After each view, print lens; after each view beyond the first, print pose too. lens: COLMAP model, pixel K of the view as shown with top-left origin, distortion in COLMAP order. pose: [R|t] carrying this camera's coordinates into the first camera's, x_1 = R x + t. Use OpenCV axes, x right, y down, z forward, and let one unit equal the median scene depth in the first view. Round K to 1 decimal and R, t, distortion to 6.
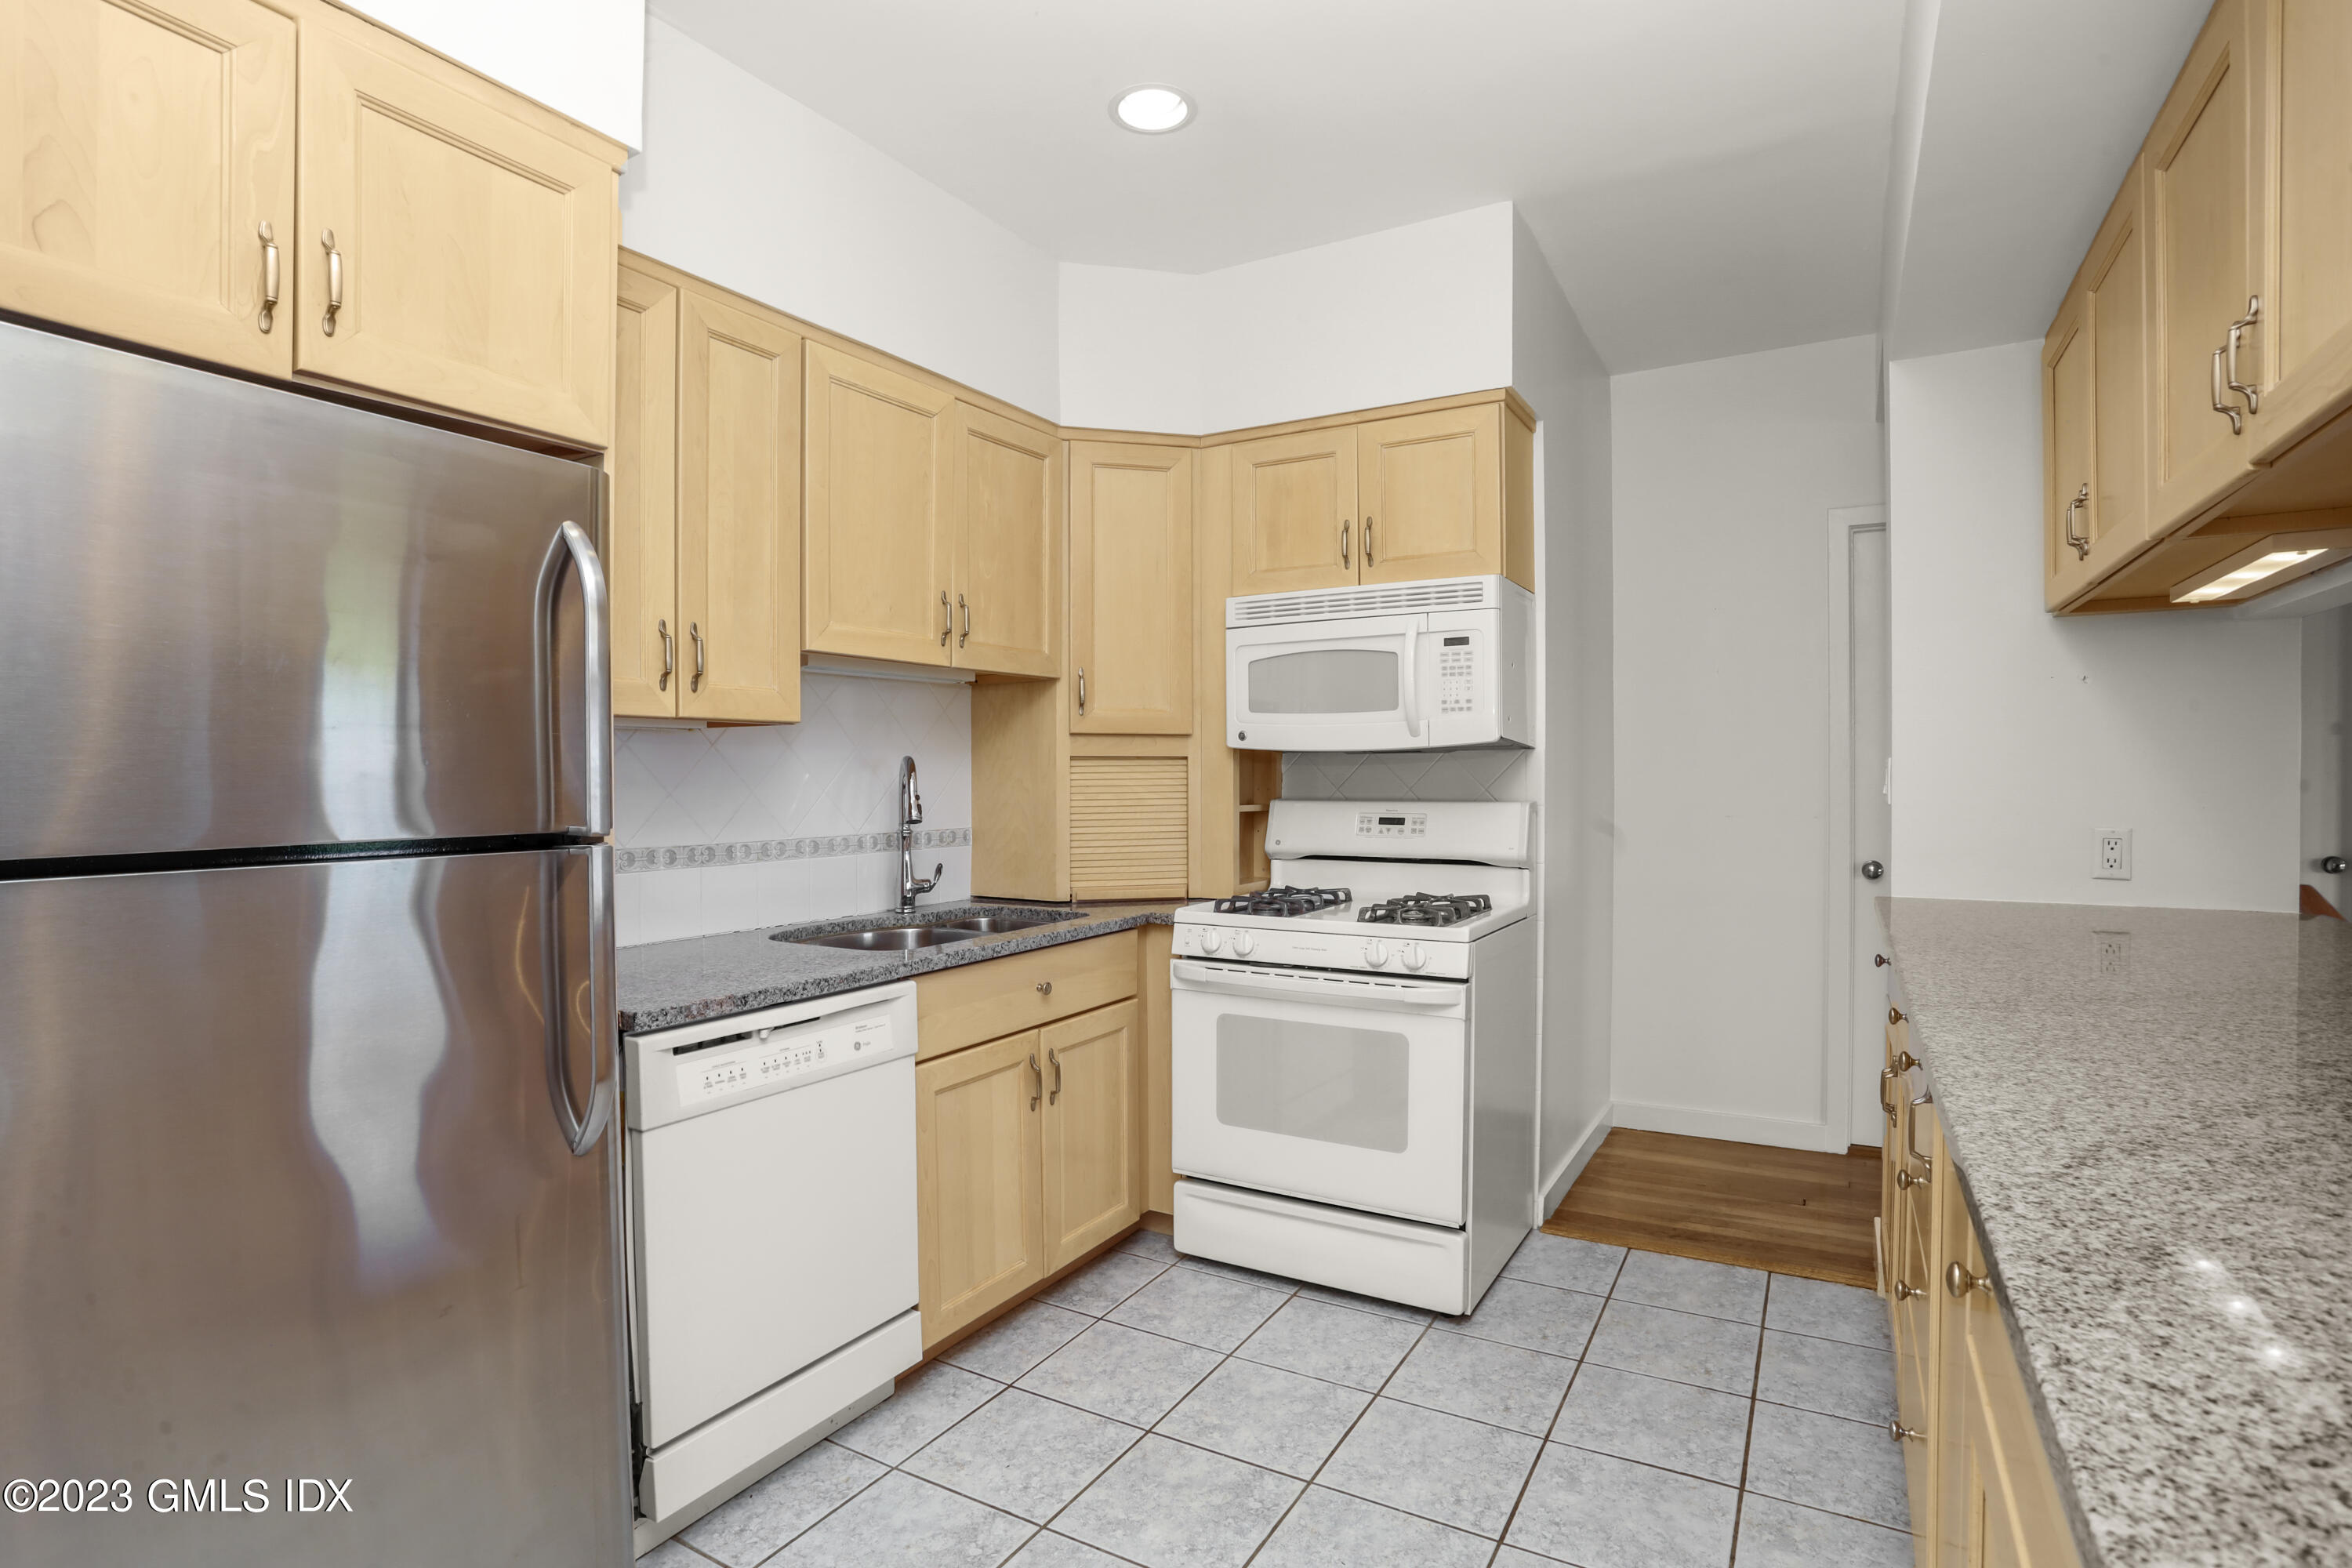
lens RADIAL K [[1143.9, 0, 1180.3], [0, 1143.9, 774.8], [0, 0, 1]] dist [-0.079360, 0.035365]
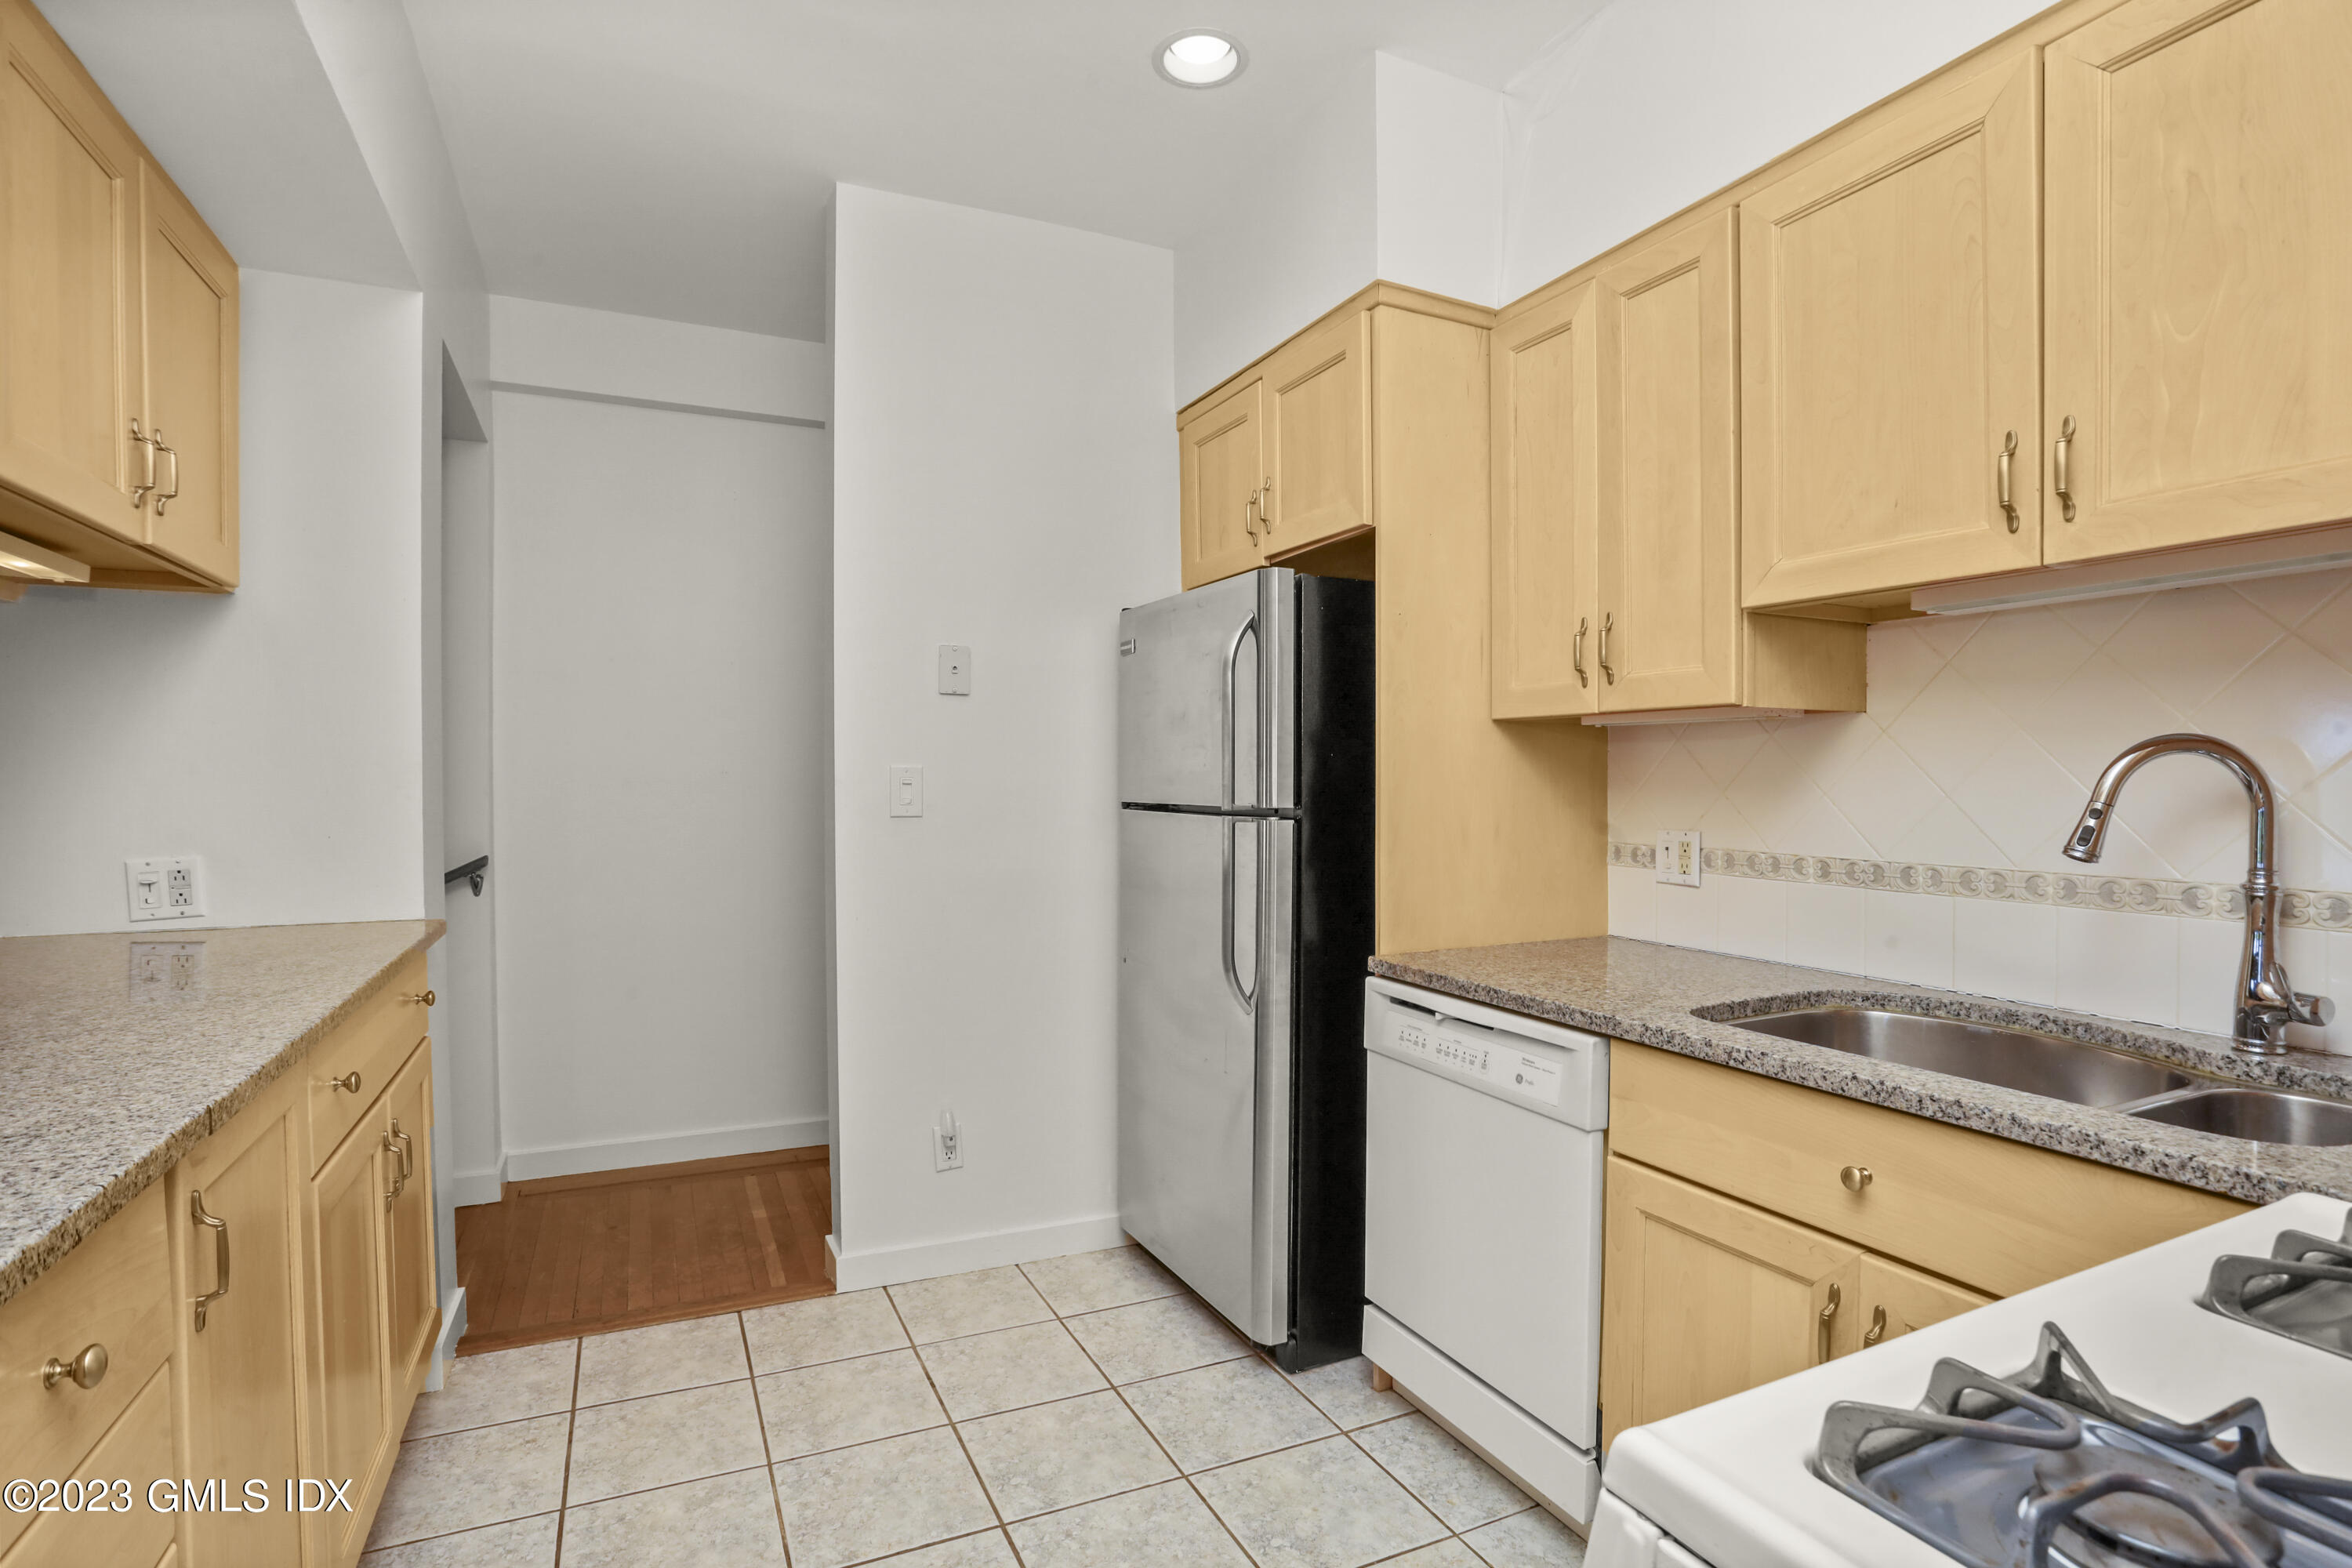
lens RADIAL K [[1188.3, 0, 1165.0], [0, 1188.3, 792.2], [0, 0, 1]] dist [-0.089581, 0.042724]
pose [[-0.578242, 0.019834, -0.815624, 0.446351], [0.005666, 0.999778, 0.020295, -0.003430], [0.815845, 0.007113, -0.578226, 0.938741]]
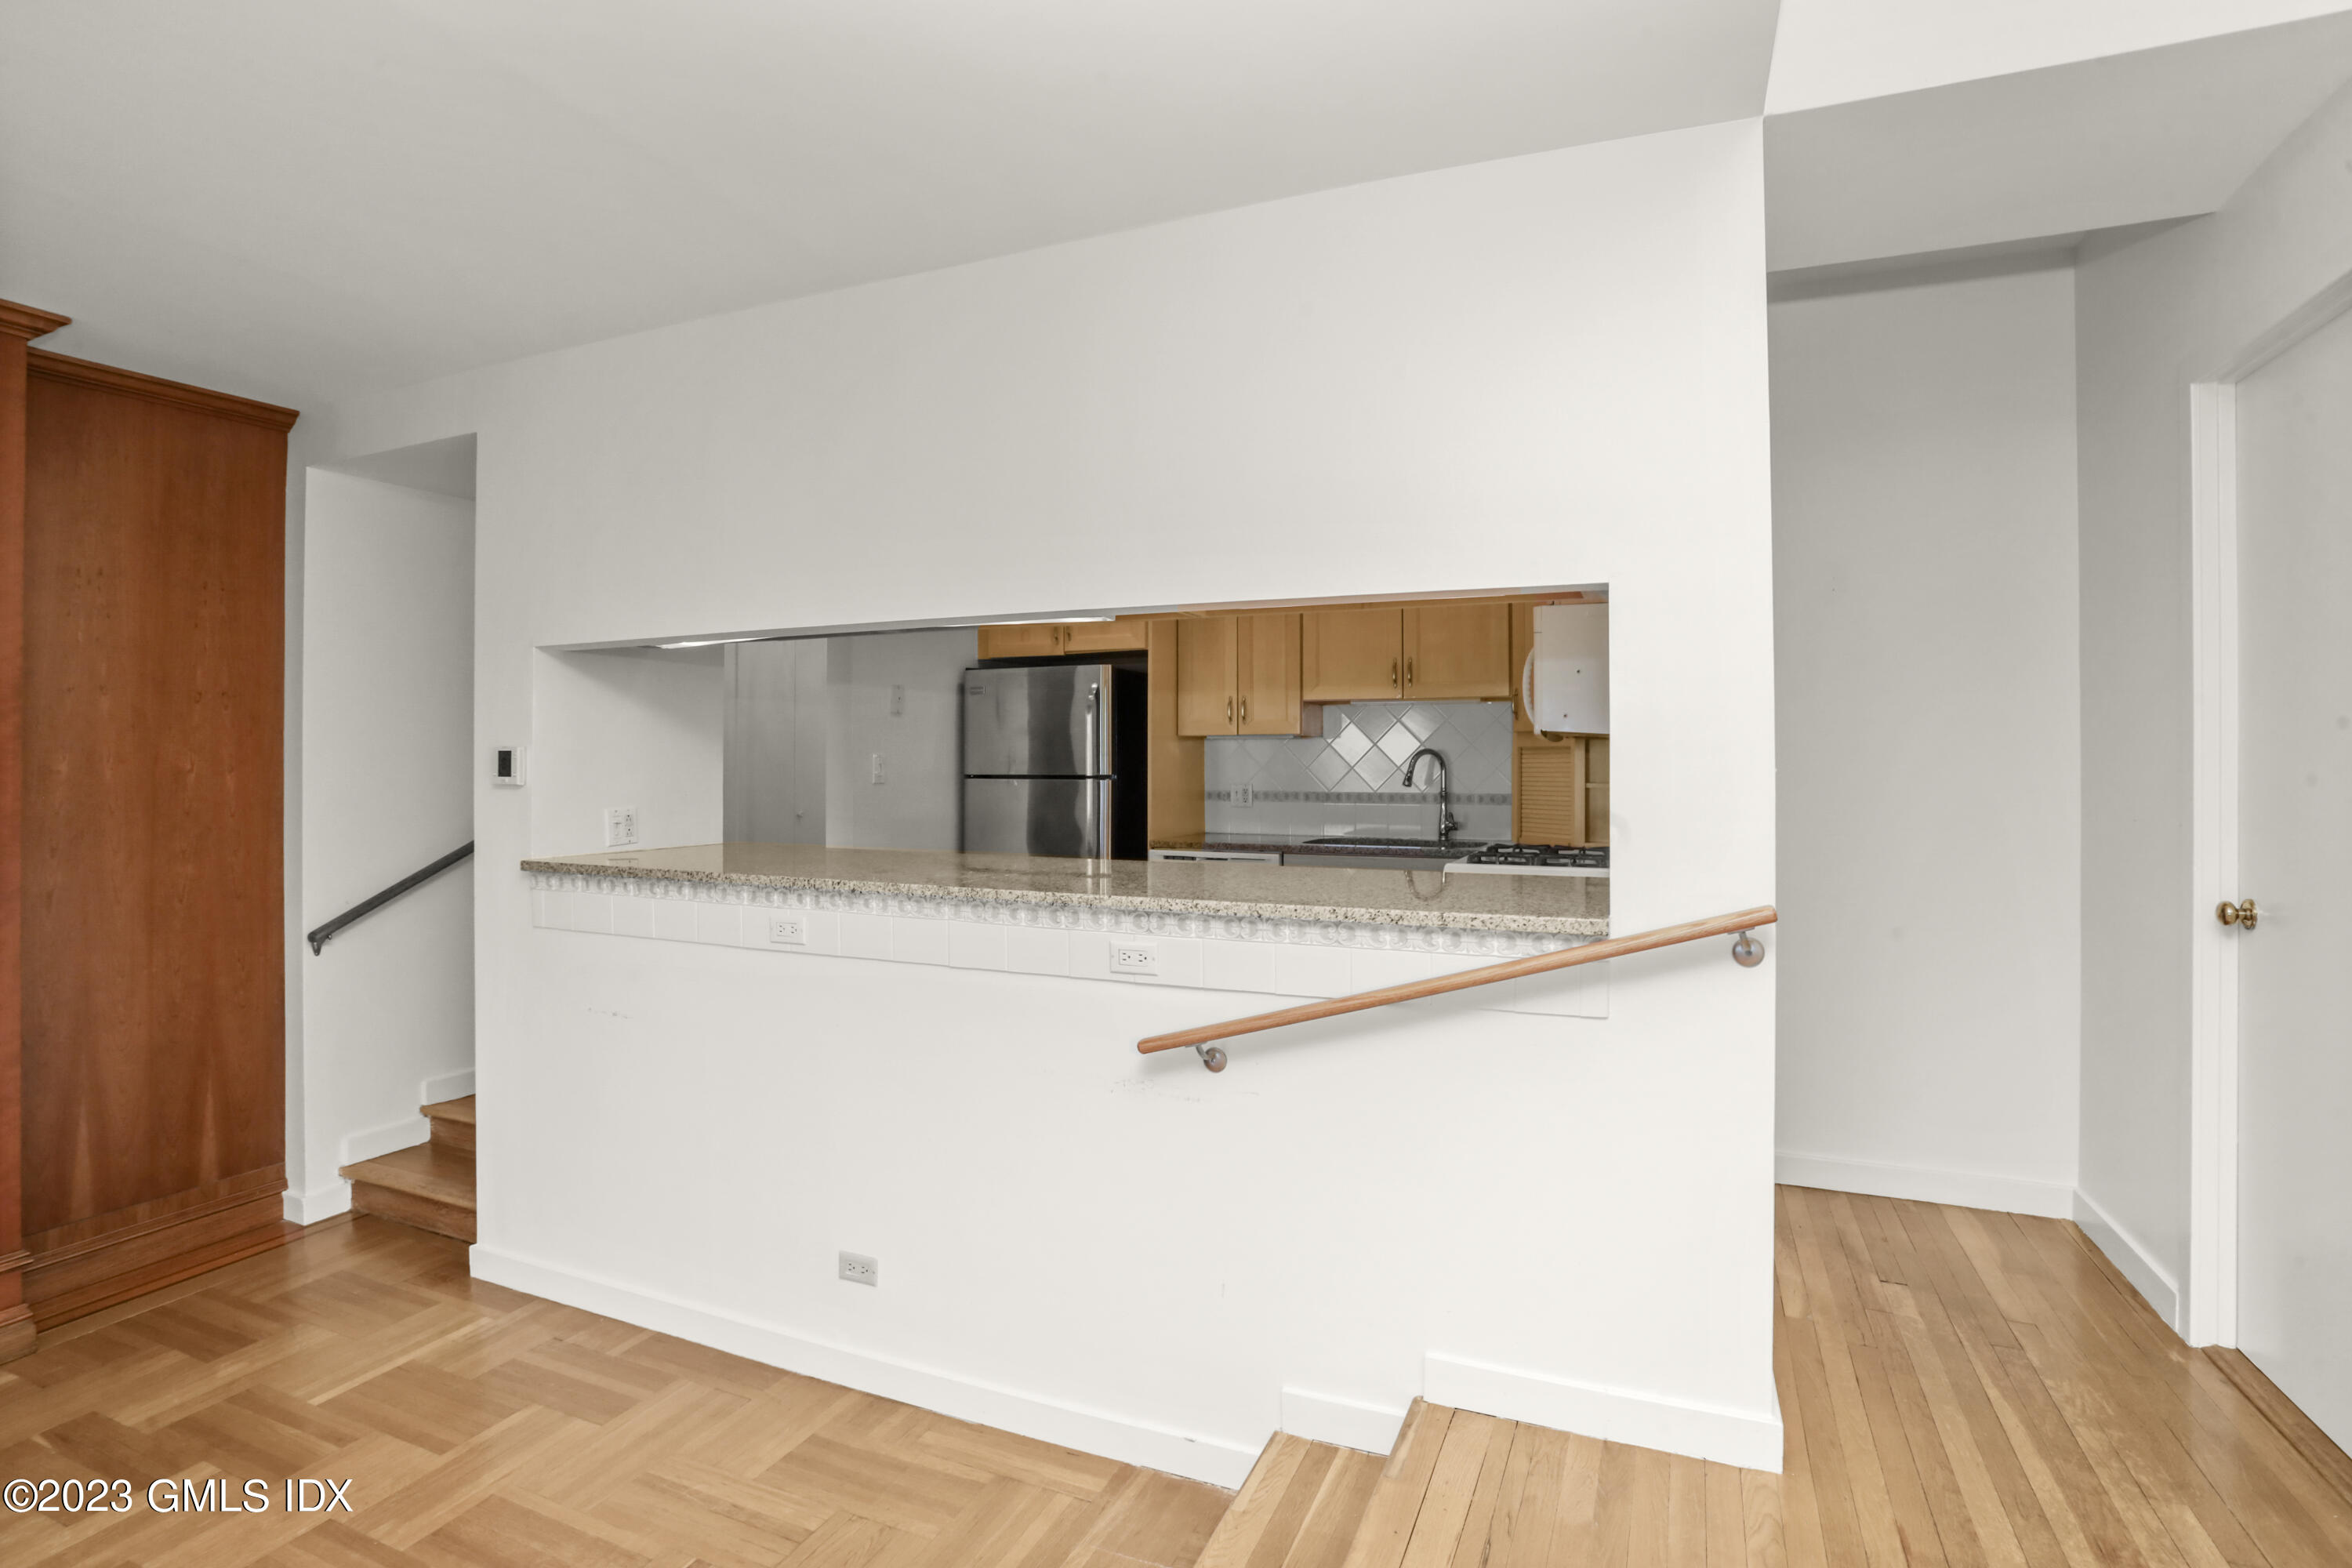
lens RADIAL K [[1183.2, 0, 1177.0], [0, 1183.2, 751.5], [0, 0, 1]] dist [-0.063021, -0.000035]
pose [[0.130133, -0.002067, -0.991494, 1.521539], [-0.002671, 0.999993, -0.002436, -0.005395], [0.991493, 0.002966, 0.130126, 0.381288]]
